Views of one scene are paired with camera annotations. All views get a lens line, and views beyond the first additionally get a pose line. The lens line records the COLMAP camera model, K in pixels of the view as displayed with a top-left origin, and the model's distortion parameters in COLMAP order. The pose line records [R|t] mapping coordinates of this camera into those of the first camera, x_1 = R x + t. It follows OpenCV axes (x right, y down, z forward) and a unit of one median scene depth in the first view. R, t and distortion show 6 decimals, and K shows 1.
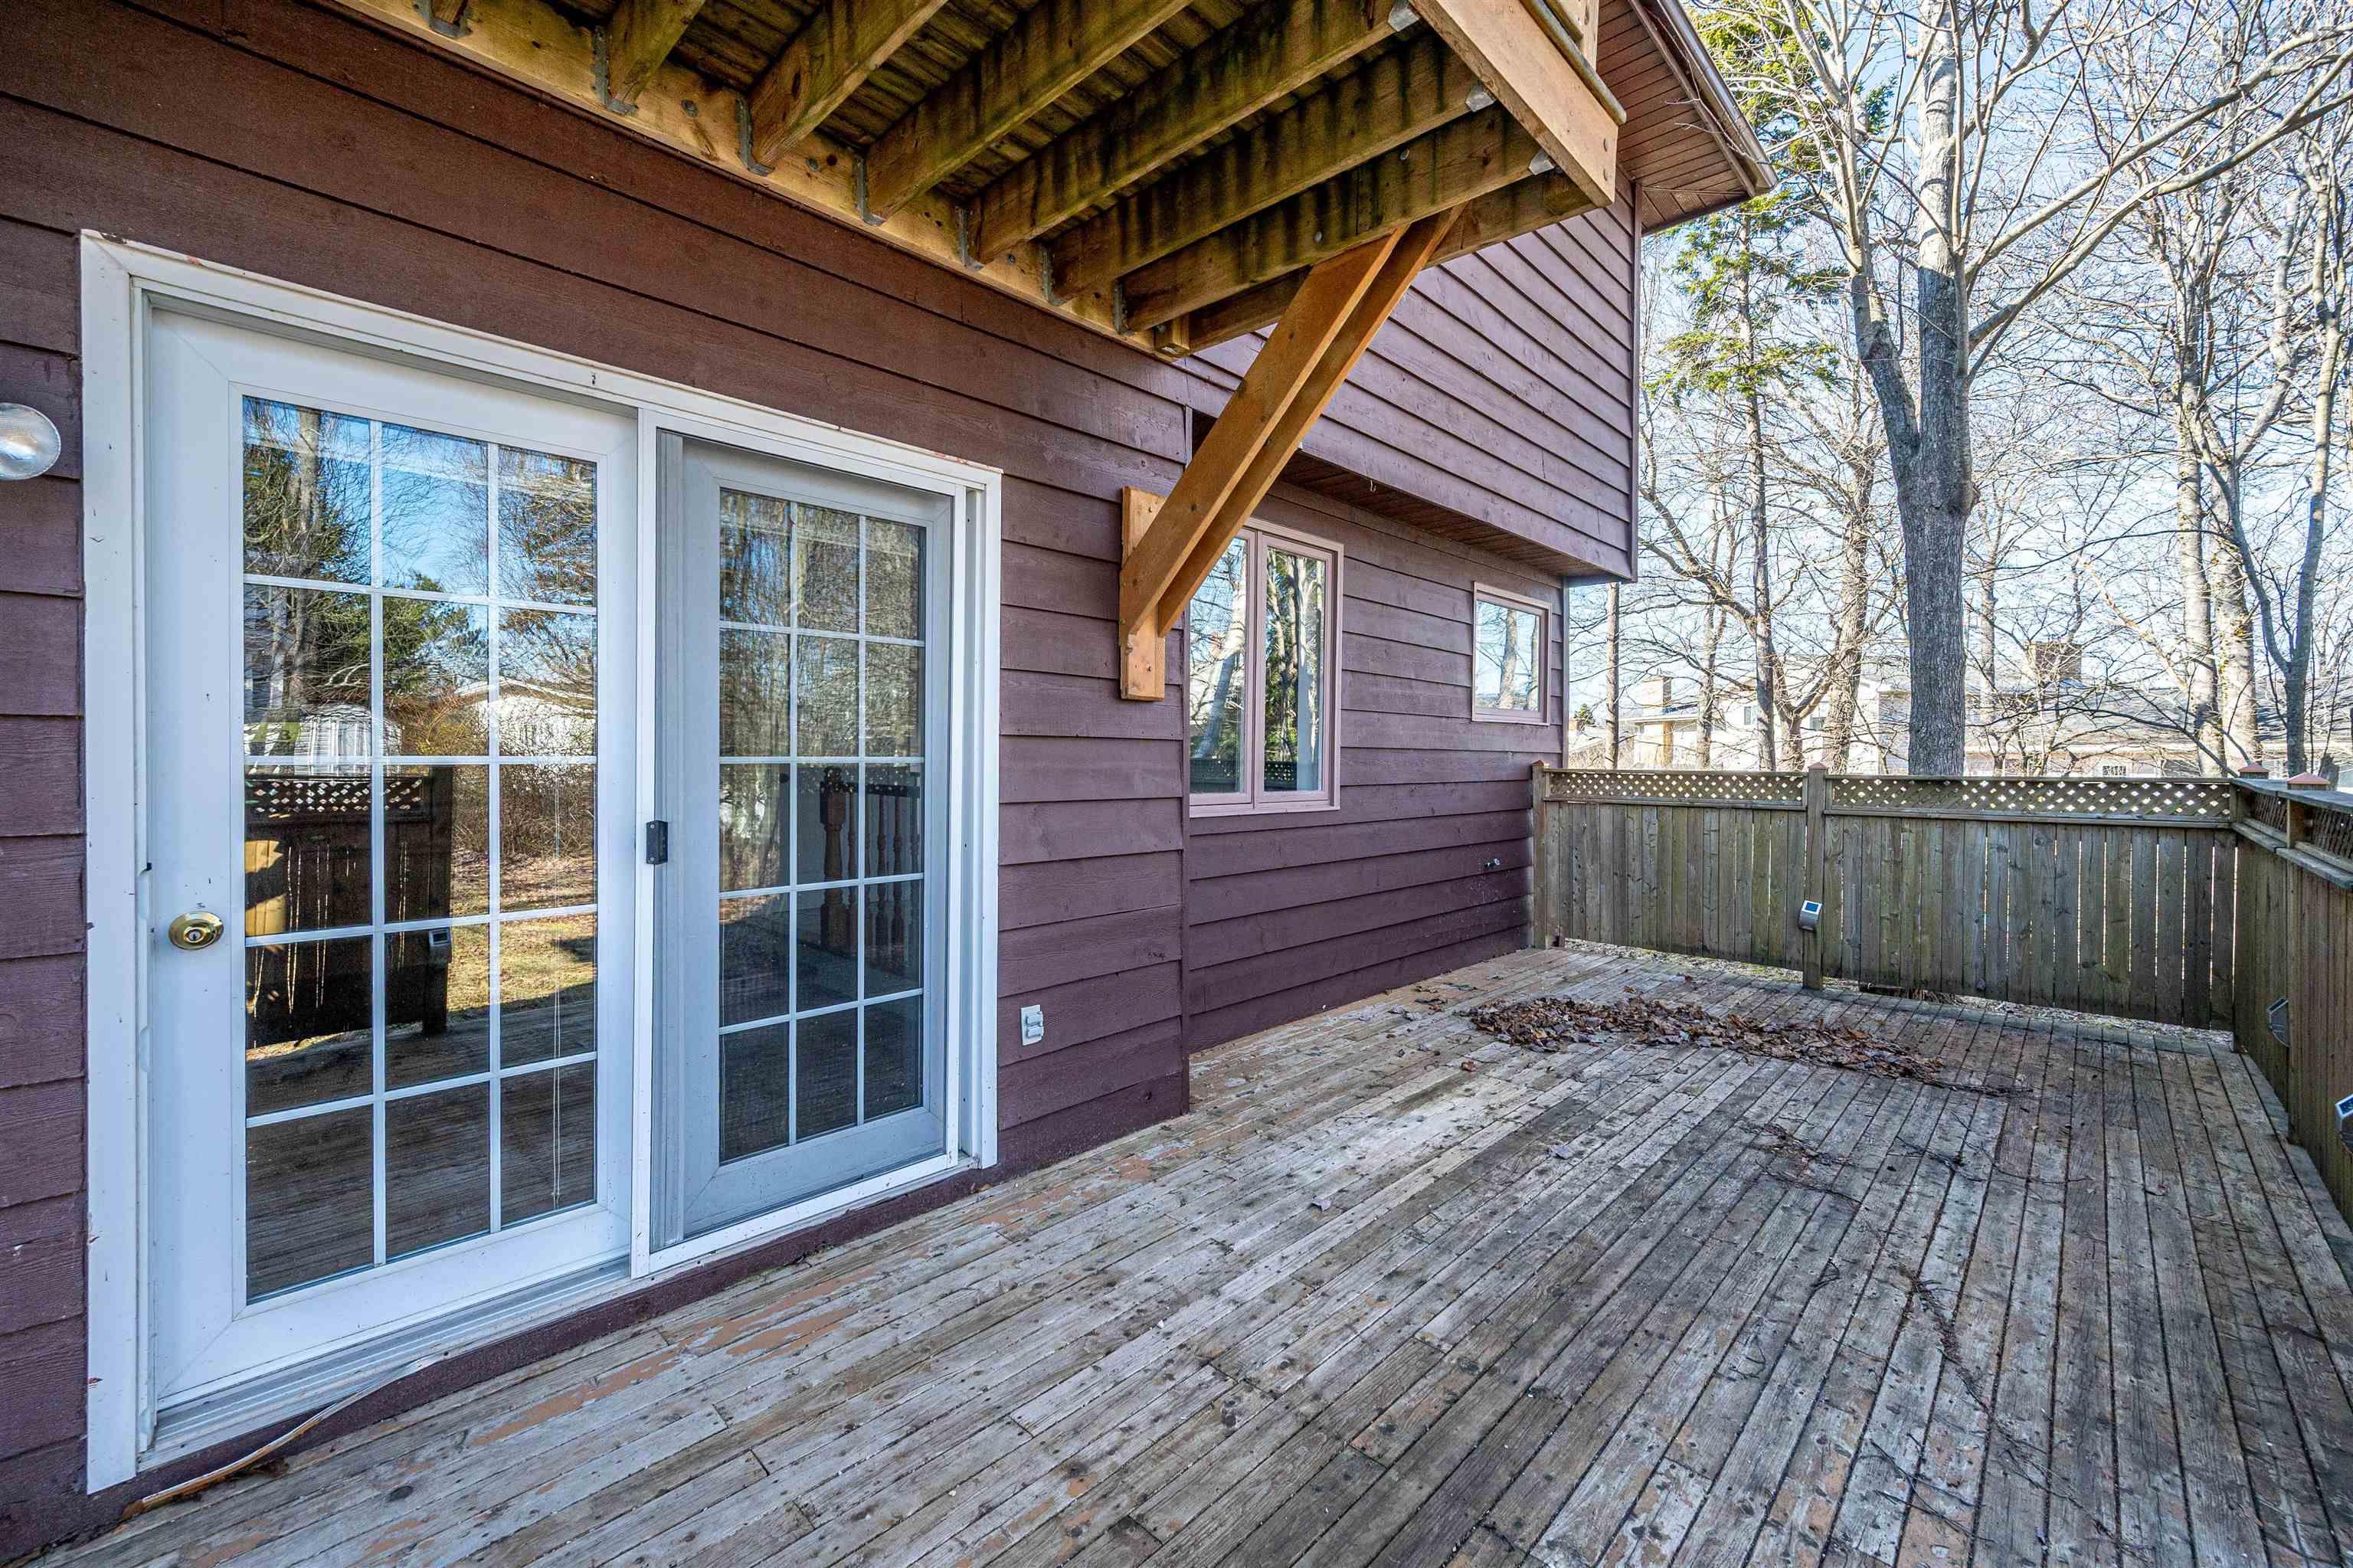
lens RADIAL K [[945.2, 0, 1176.3], [0, 945.2, 767.1], [0, 0, 1]] dist [0.000575, 0.000870]
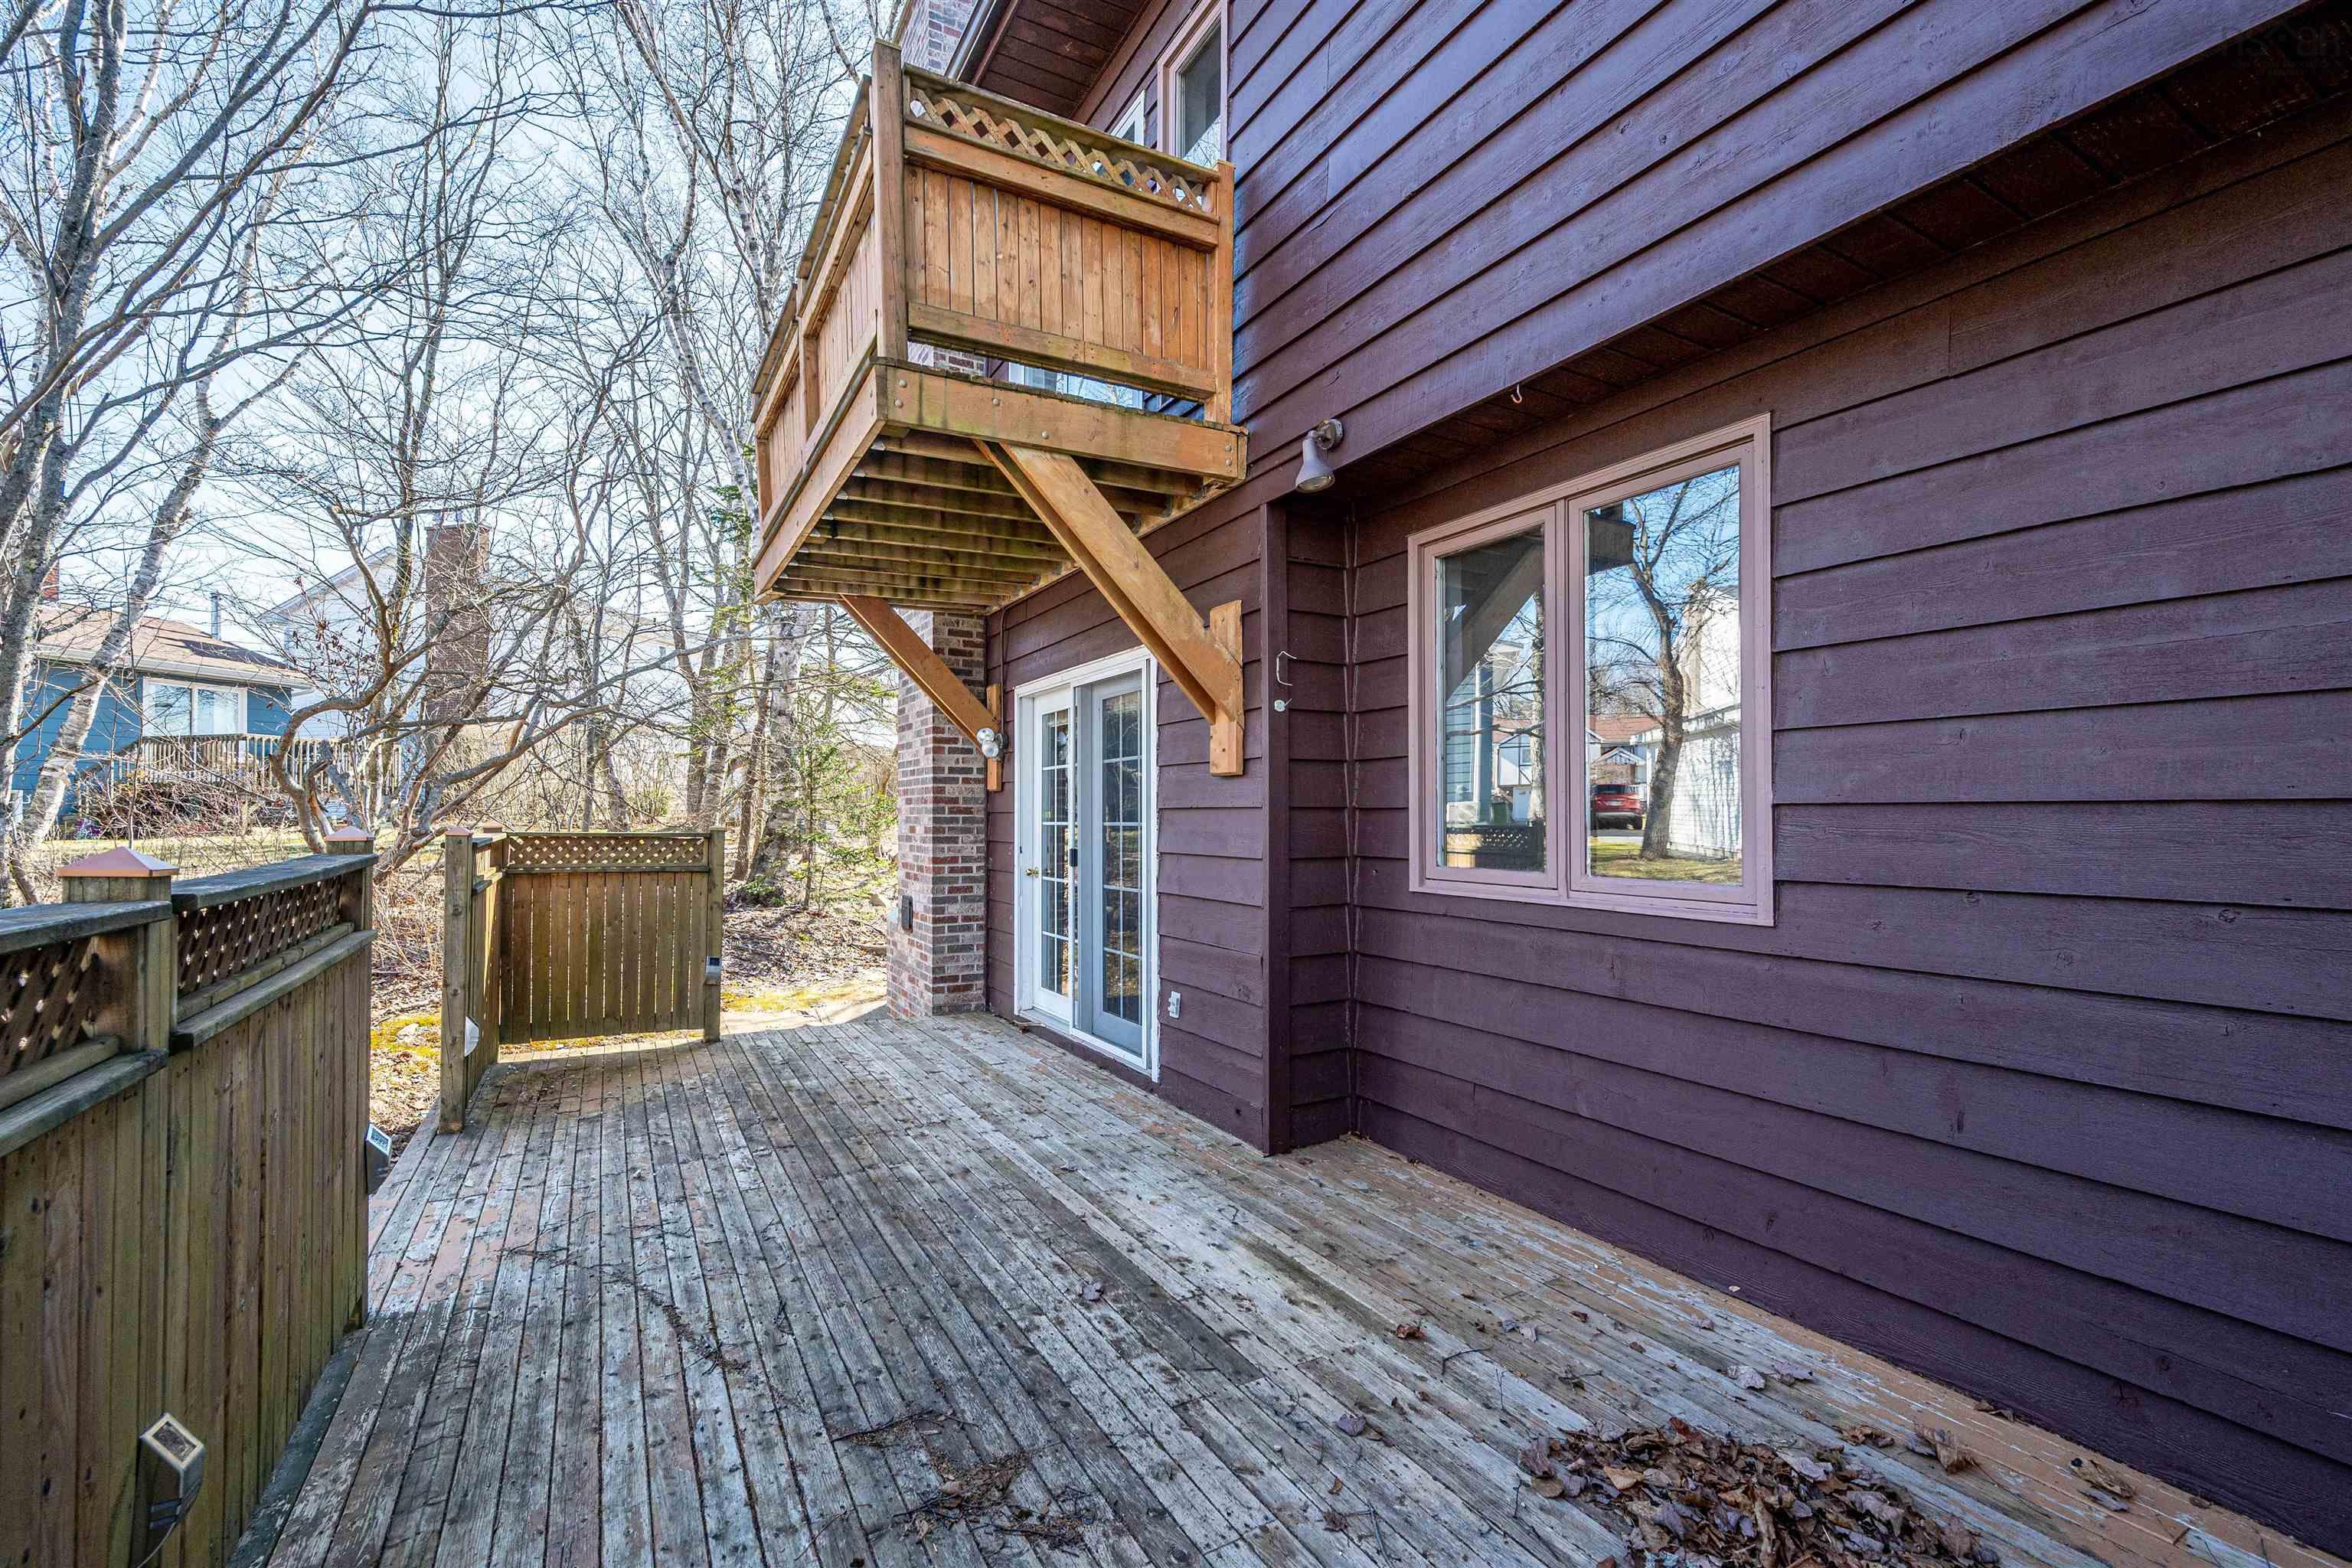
lens RADIAL K [[920.9, 0, 1089.2], [0, 920.9, 812.6], [0, 0, 1]] dist [0.001004, 0.000095]
pose [[-0.310113, -0.014259, -0.950593, 1.268945], [-0.016158, 0.999822, -0.009727, -0.009931], [0.950562, 0.012343, -0.310288, 1.329396]]
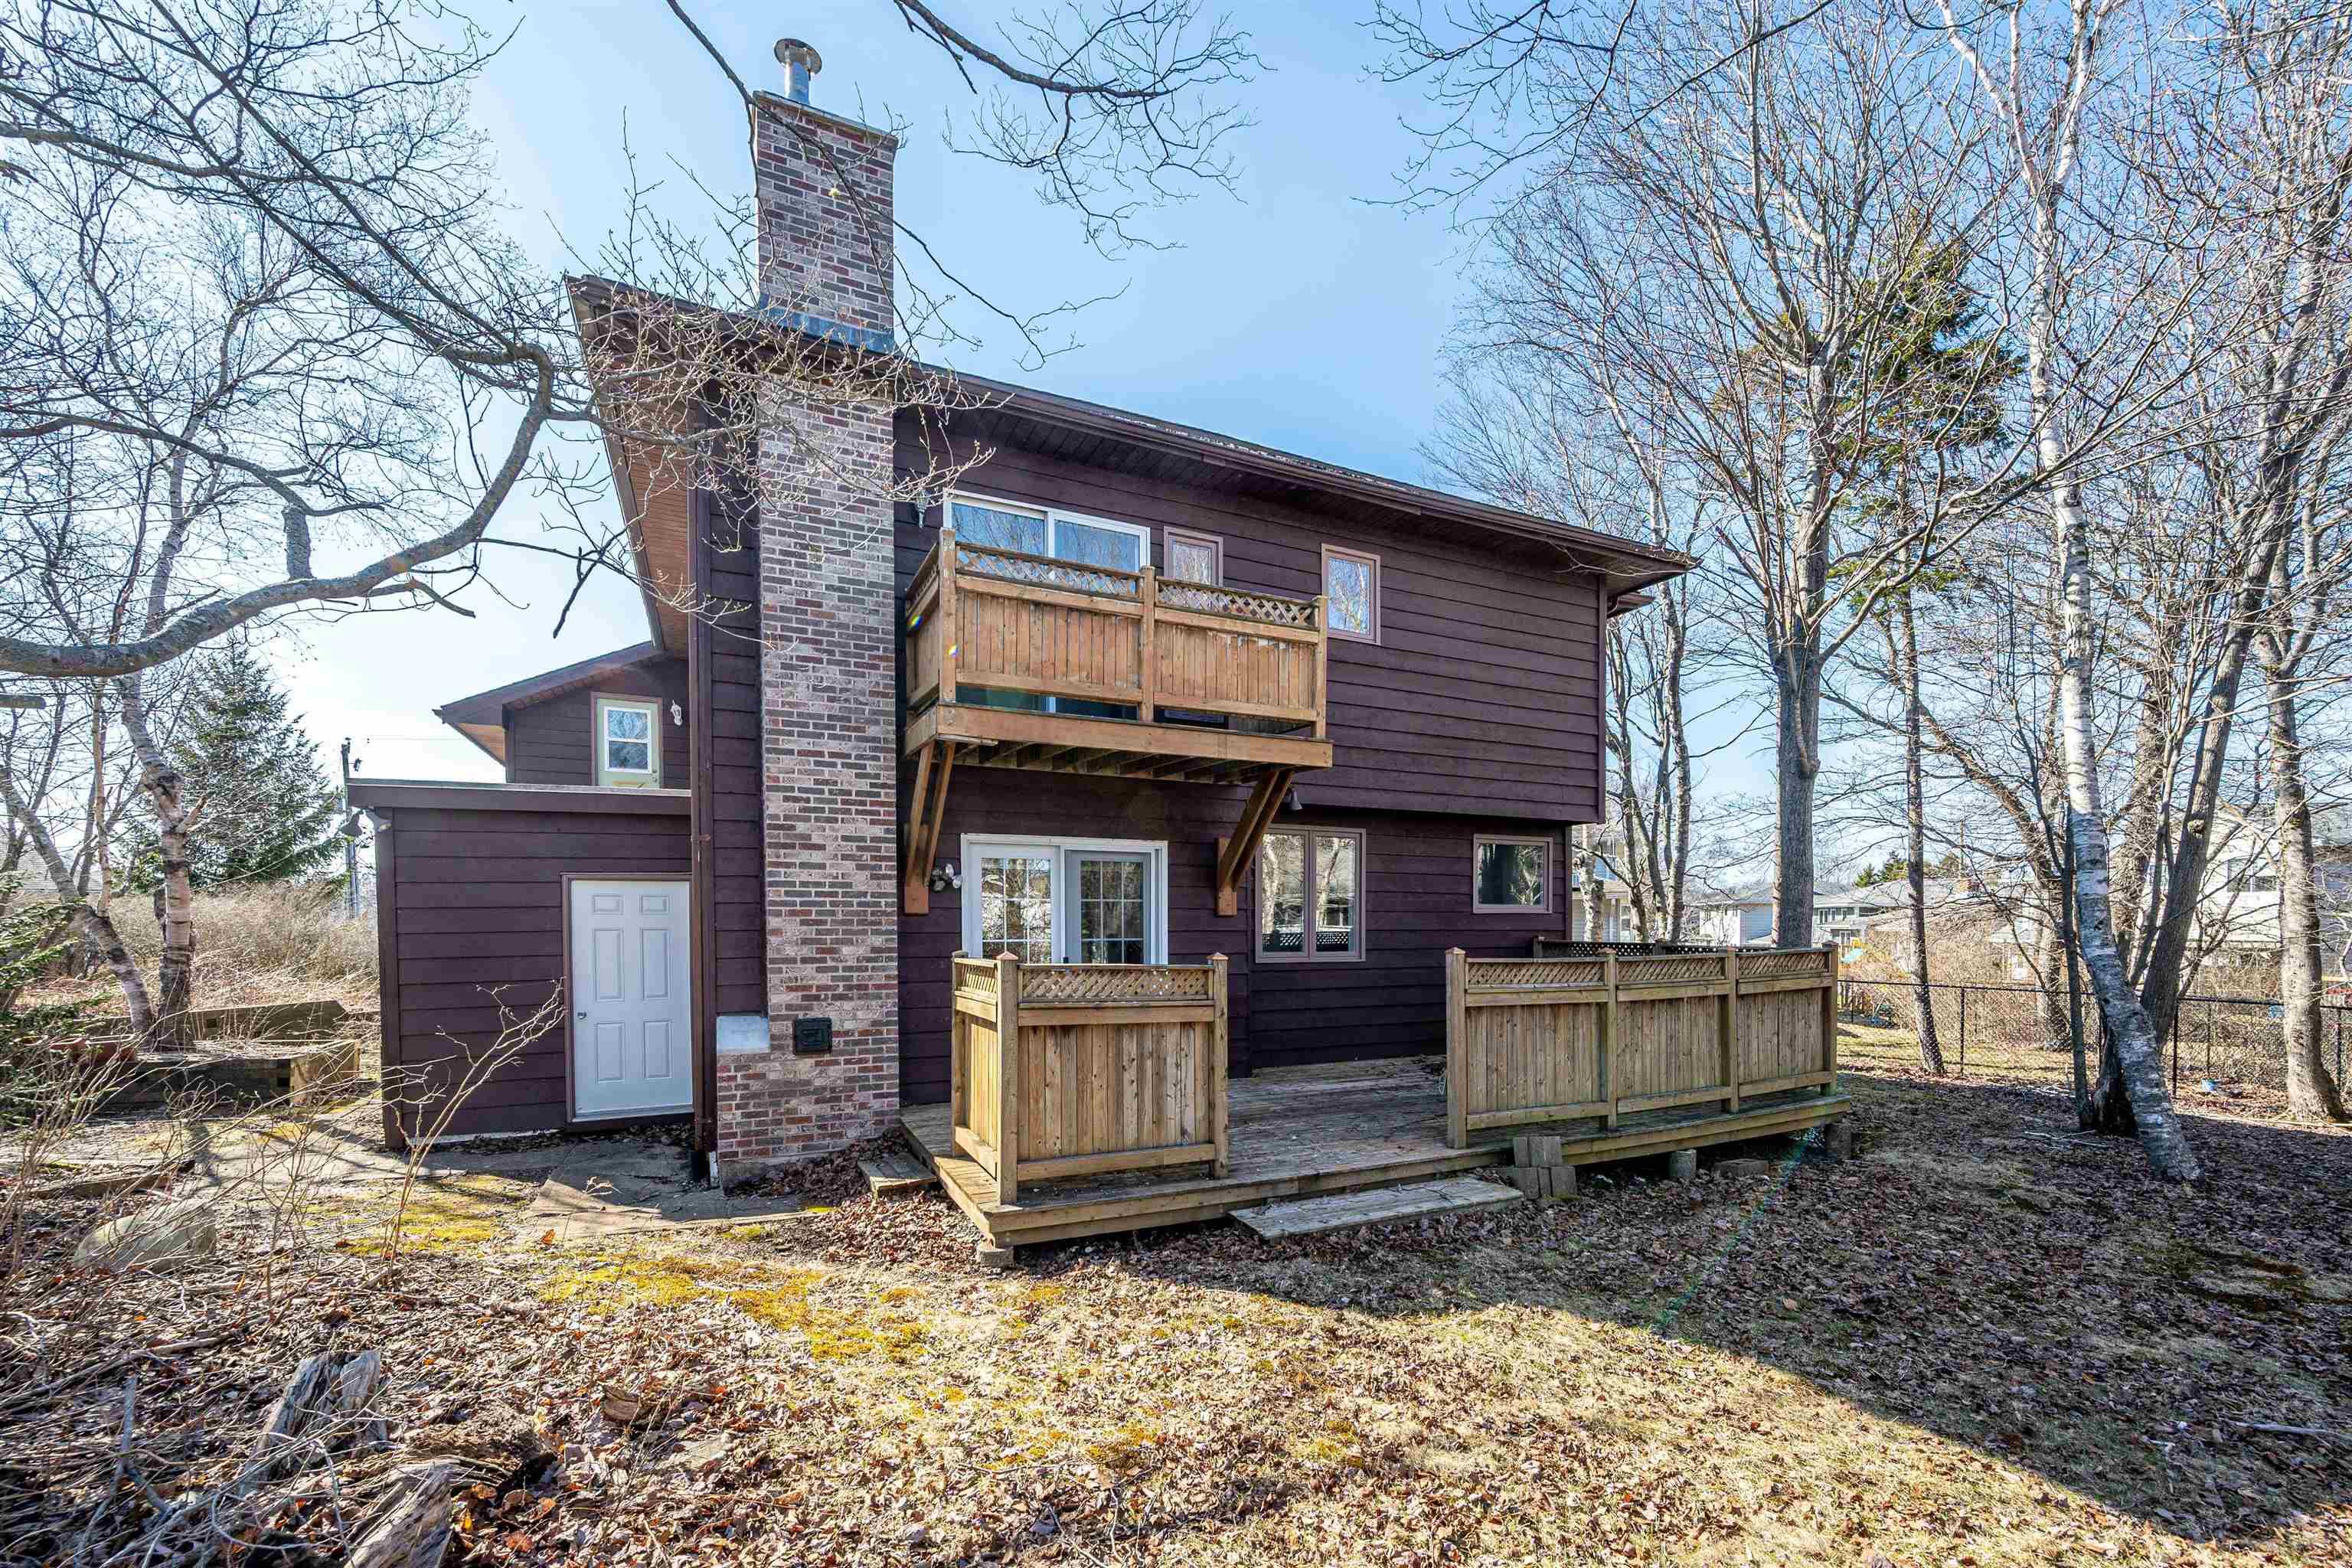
lens RADIAL K [[944.7, 0, 1175.8], [0, 944.7, 767.1], [0, 0, 1]] dist [0.000575, 0.000870]
pose [[0.925521, -0.064803, -0.373110, 1.007919], [0.000727, 0.985552, -0.169370, -0.039708], [0.378696, 0.156484, 0.912197, -1.831338]]
